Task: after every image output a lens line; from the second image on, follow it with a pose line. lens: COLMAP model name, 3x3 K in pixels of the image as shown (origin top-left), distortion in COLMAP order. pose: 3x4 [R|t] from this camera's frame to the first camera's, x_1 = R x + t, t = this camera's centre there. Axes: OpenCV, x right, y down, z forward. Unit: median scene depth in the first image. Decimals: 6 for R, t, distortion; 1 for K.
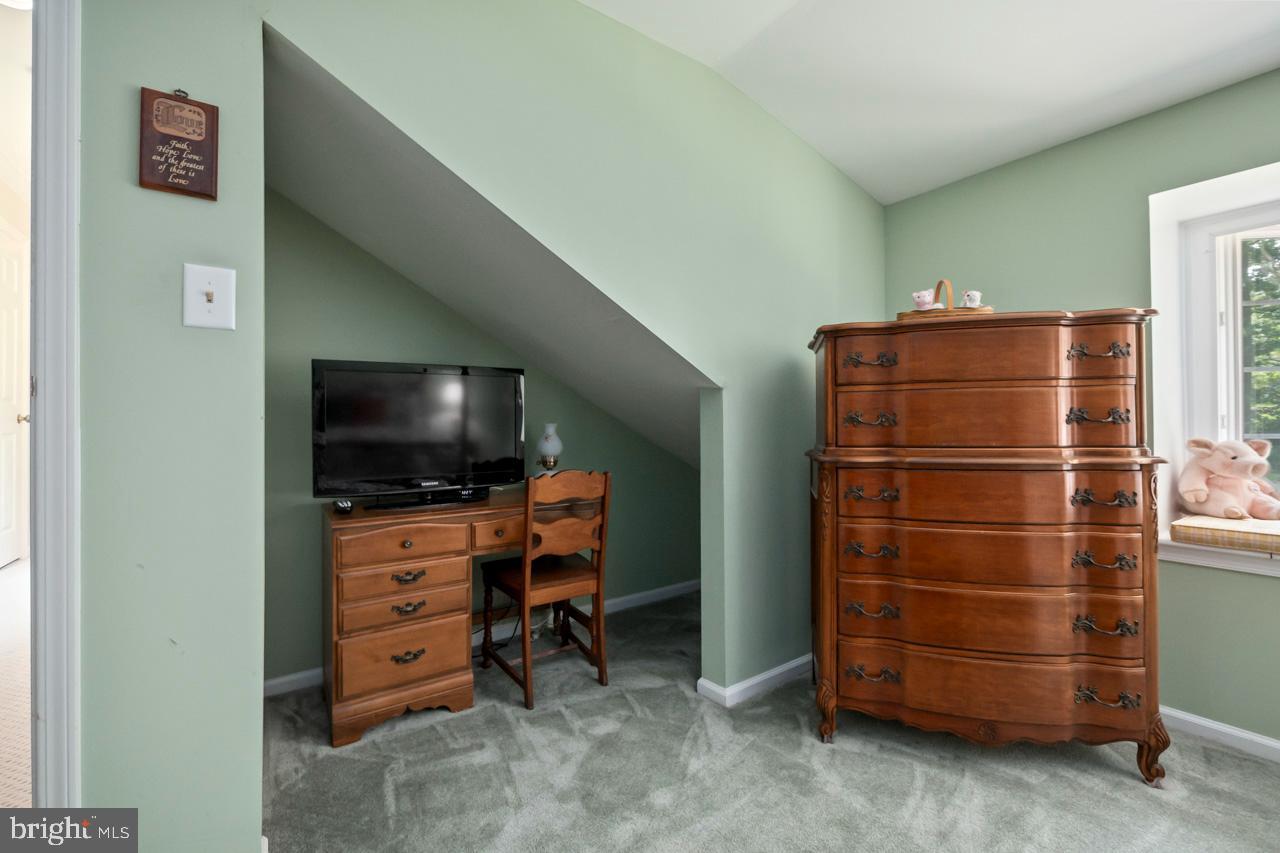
lens RADIAL K [[543.2, 0, 643.5], [0, 543.2, 423.6], [0, 0, 1]] dist [-0.002449, 0.001238]
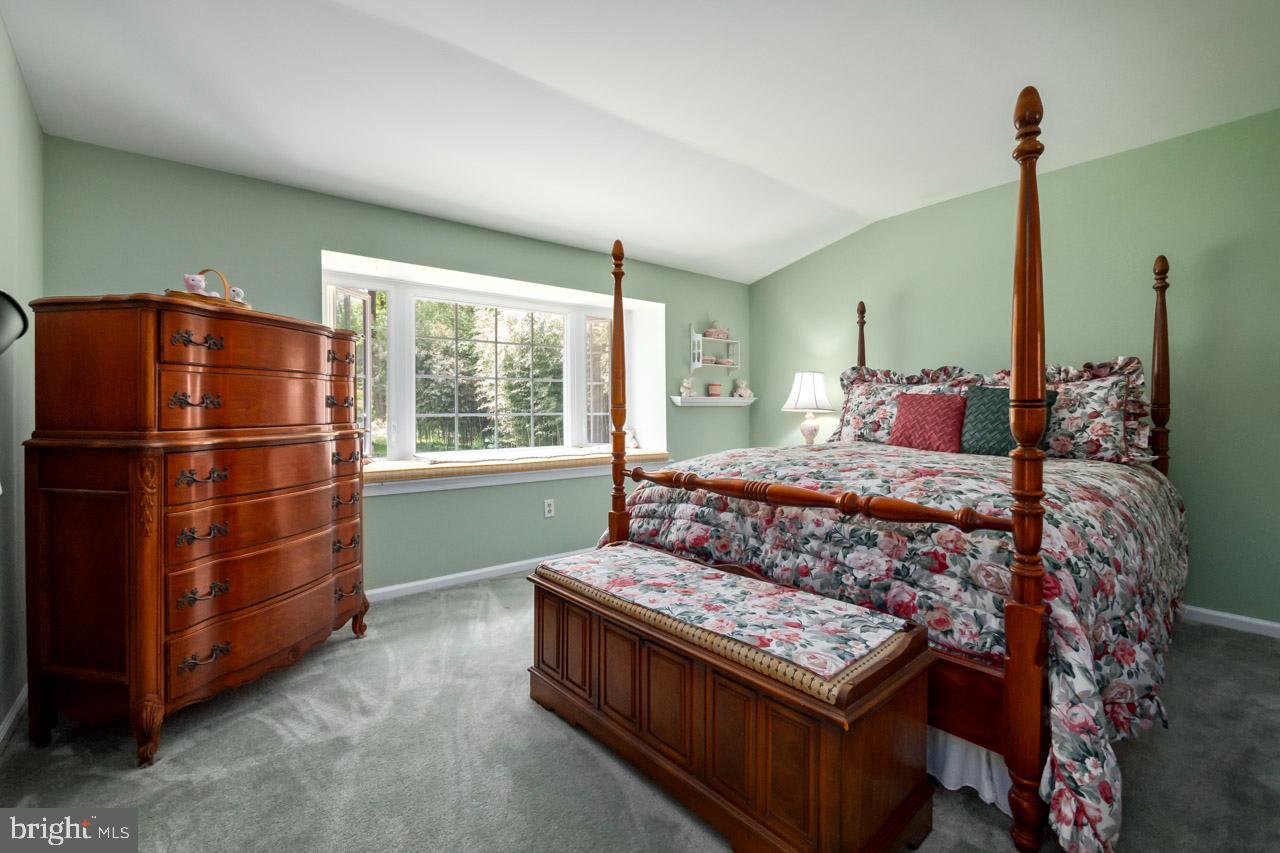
lens RADIAL K [[543.2, 0, 643.1], [0, 543.2, 417.7], [0, 0, 1]] dist [-0.002449, 0.001238]
pose [[-0.068418, -0.008973, 0.997616, -0.634316], [-0.003486, 0.999956, 0.008755, 0.011631], [-0.997651, -0.002879, -0.068446, 0.276593]]
